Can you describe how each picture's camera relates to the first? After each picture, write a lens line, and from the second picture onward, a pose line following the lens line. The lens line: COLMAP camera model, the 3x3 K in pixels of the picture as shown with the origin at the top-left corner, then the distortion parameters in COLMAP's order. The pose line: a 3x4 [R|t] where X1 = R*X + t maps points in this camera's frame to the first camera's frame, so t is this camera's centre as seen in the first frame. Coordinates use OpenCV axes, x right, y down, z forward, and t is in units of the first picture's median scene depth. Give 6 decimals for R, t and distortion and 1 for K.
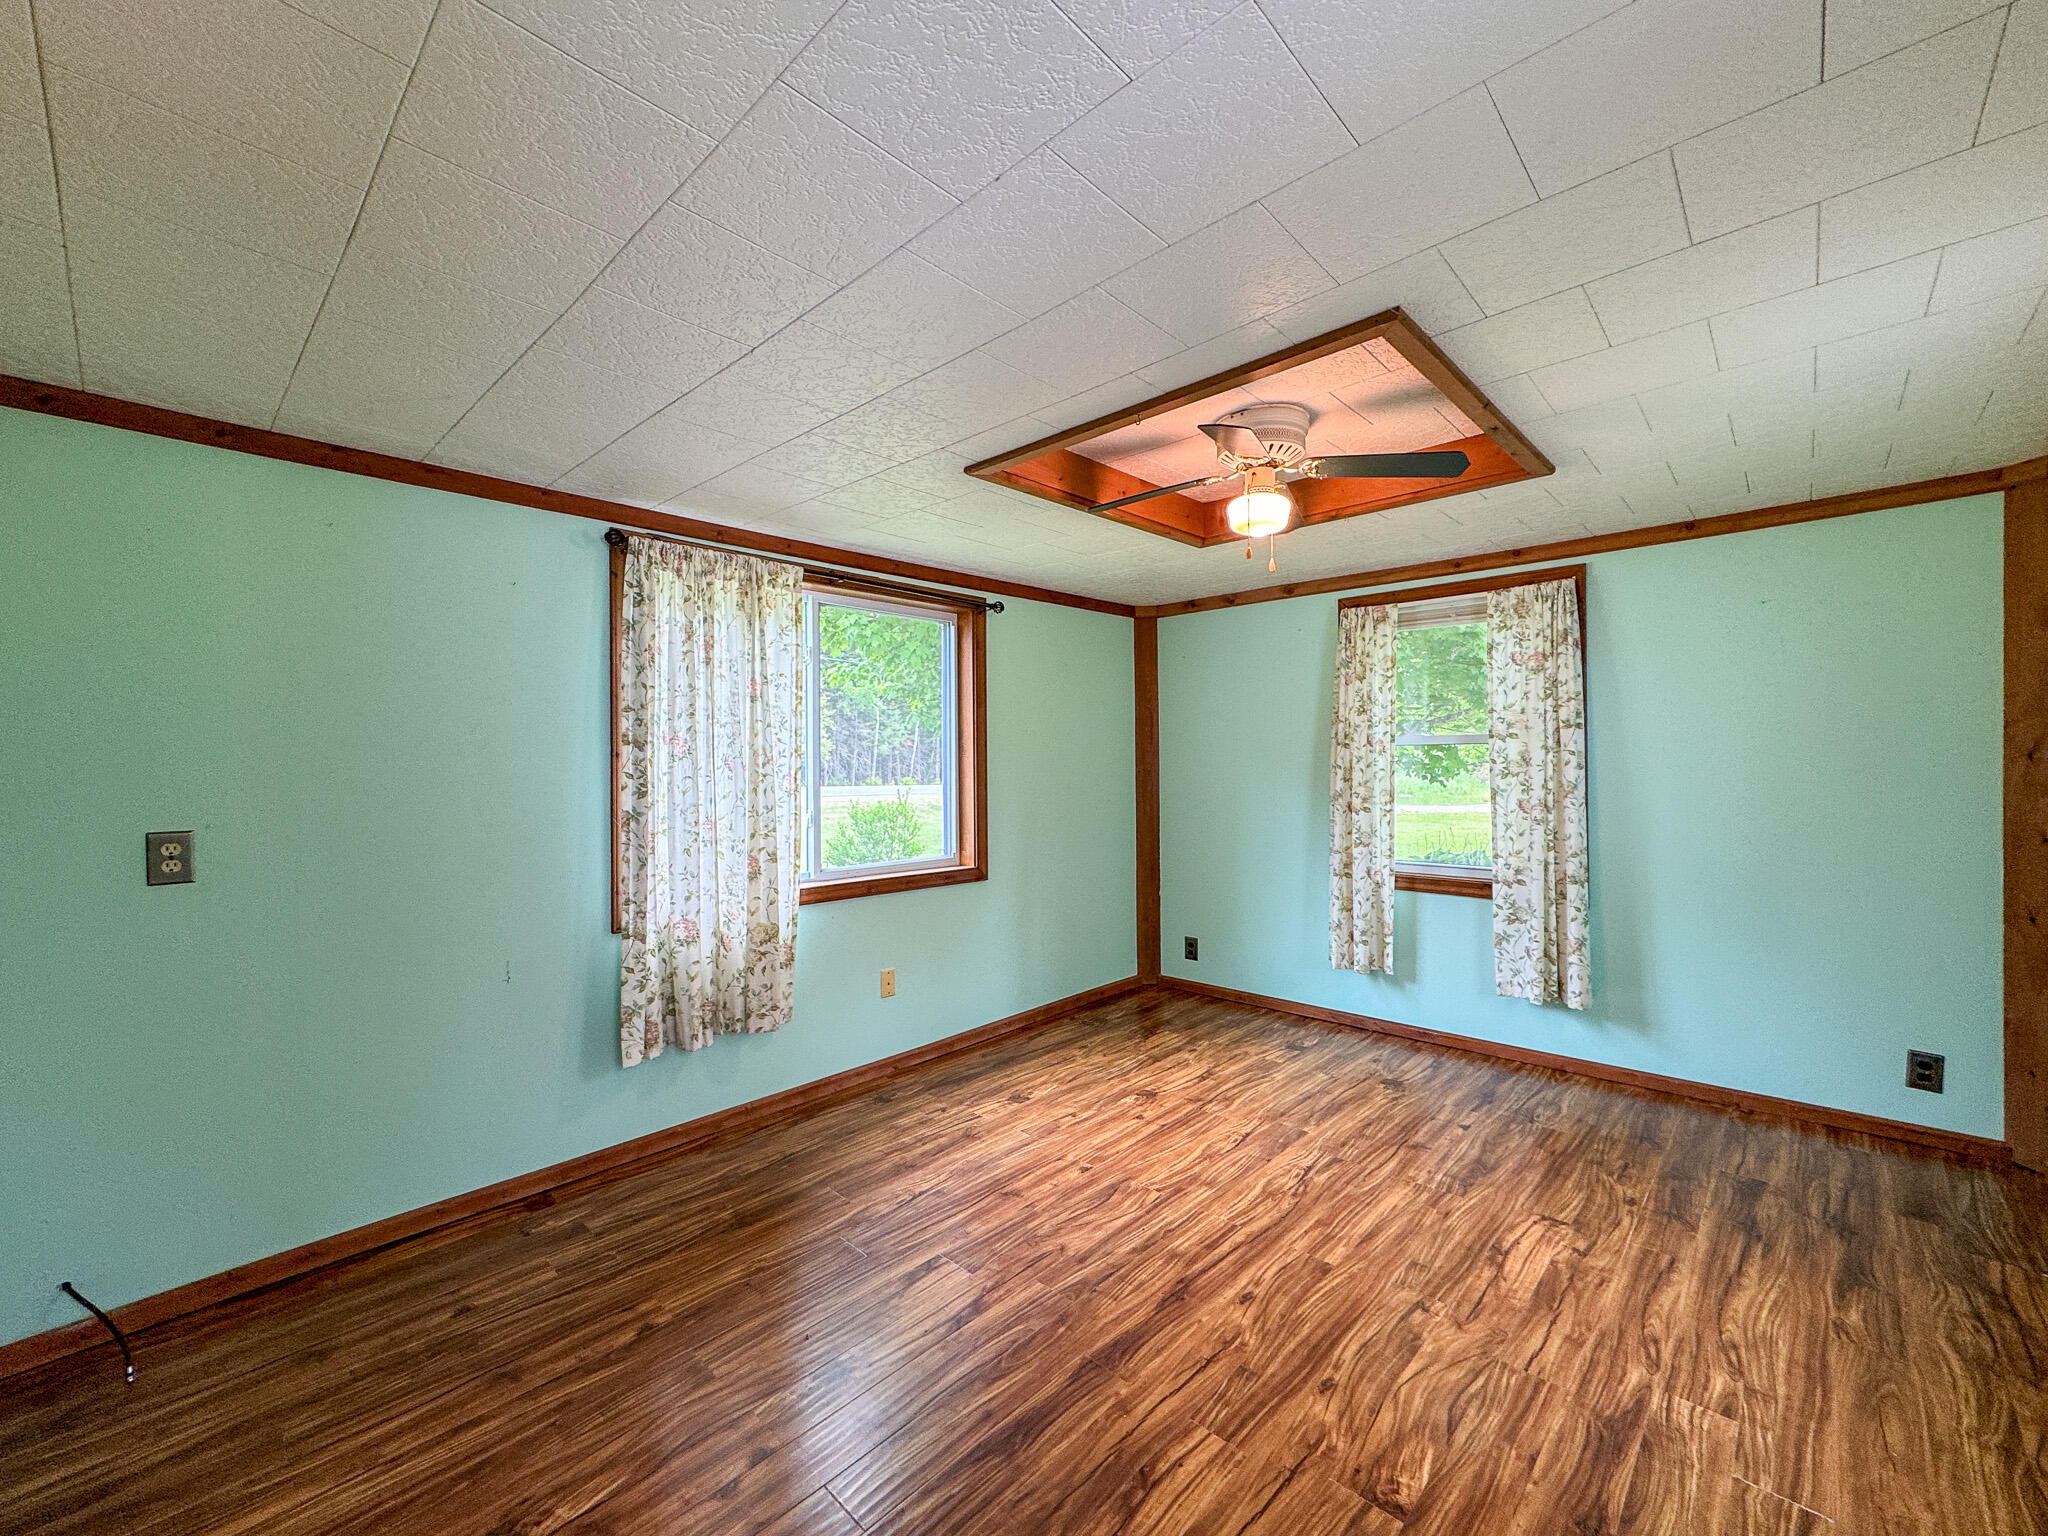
lens RADIAL K [[822.6, 0, 1026.7], [0, 822.6, 765.0], [0, 0, 1]] dist [-0.003160, 0.001172]
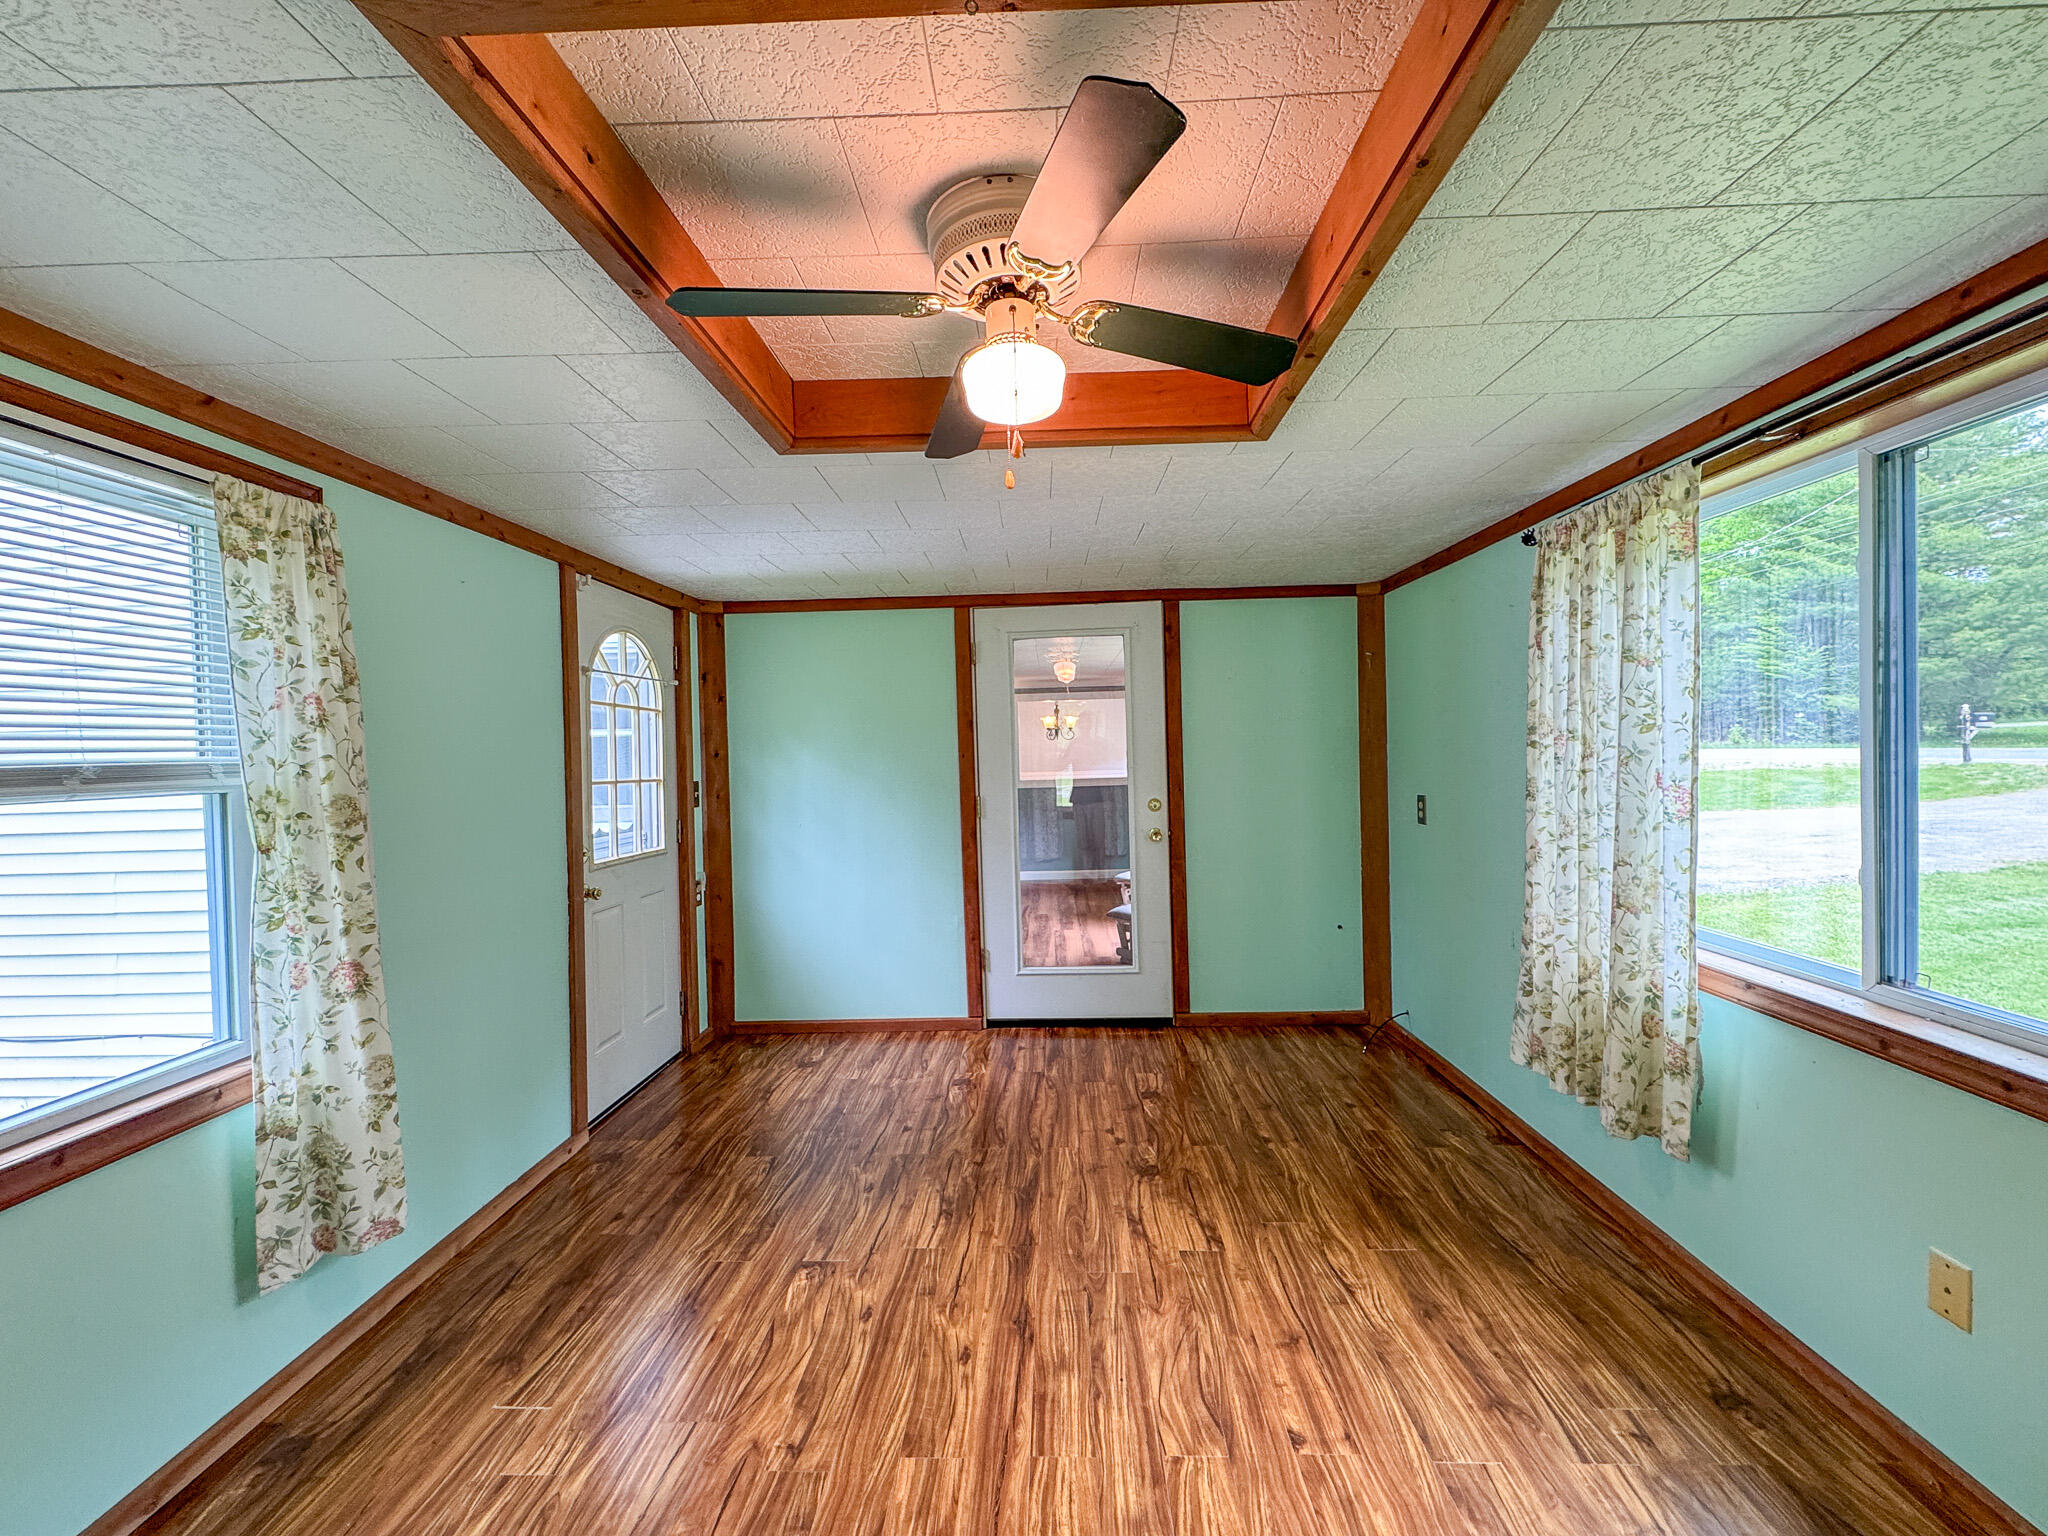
lens RADIAL K [[822.6, 0, 1021.0], [0, 822.6, 767.4], [0, 0, 1]] dist [-0.003160, 0.001172]
pose [[-0.746982, 0.042421, -0.663489, 0.570722], [0.029031, 0.999092, 0.031193, -0.043929], [0.664210, 0.004039, -0.747535, 1.214326]]
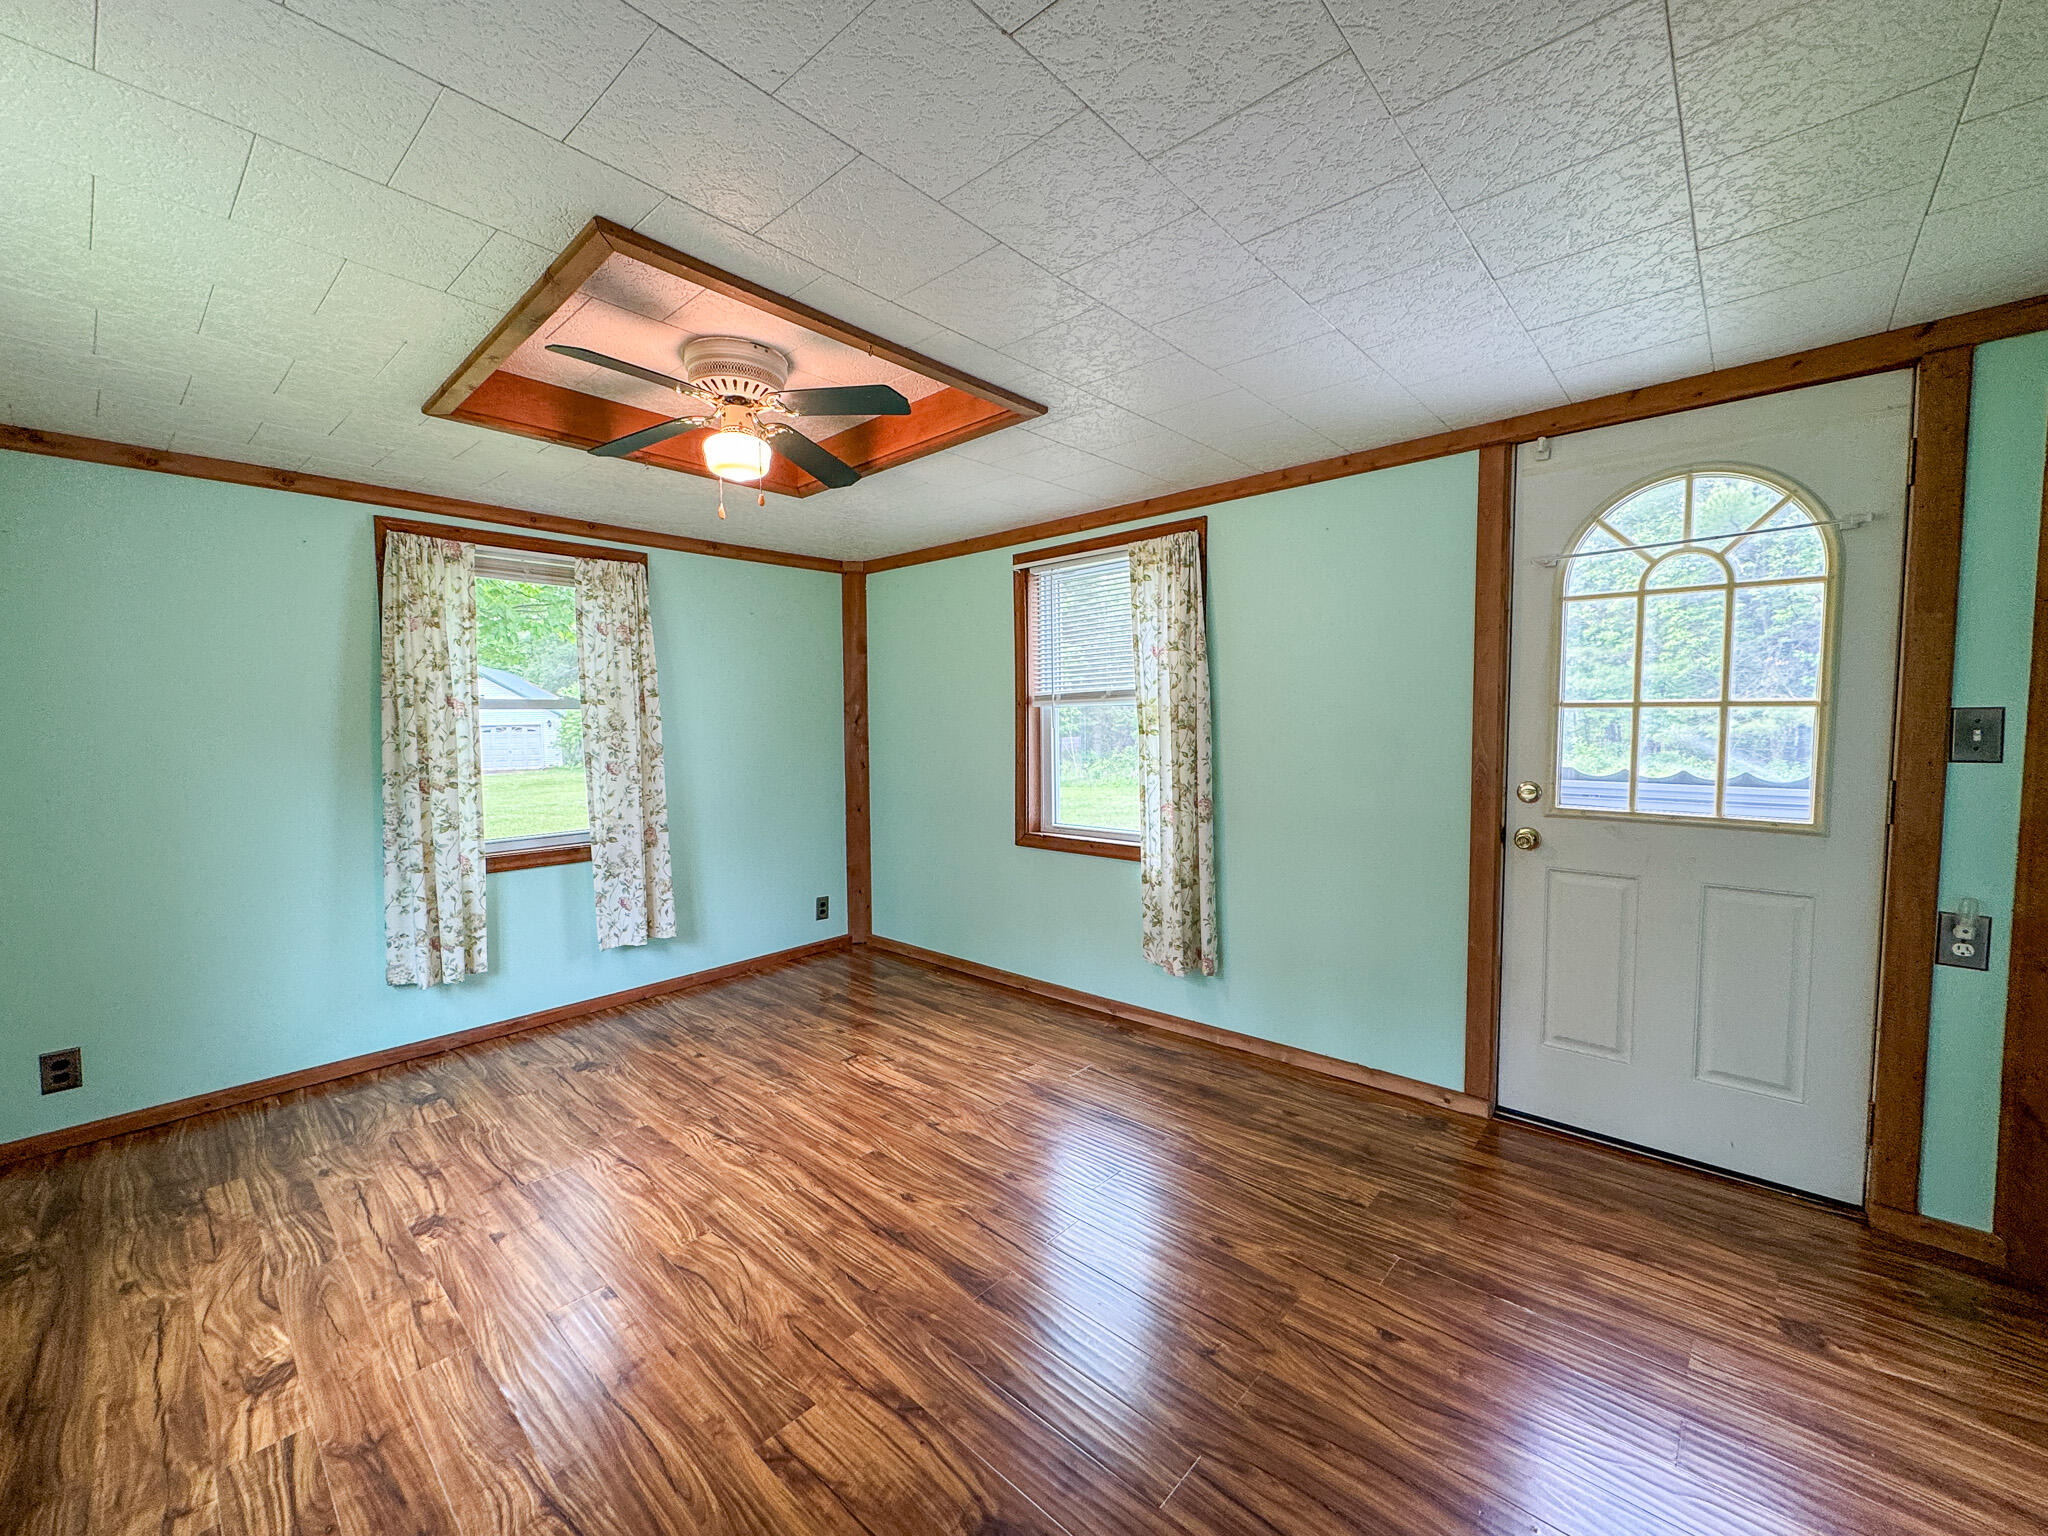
lens RADIAL K [[822.6, 0, 1017.2], [0, 822.6, 766.0], [0, 0, 1]] dist [-0.003160, 0.001172]
pose [[-0.019437, -0.044721, 0.998810, -0.570156], [0.018141, 0.998819, 0.045075, 0.010110], [-0.999646, 0.018996, -0.018603, 0.596015]]
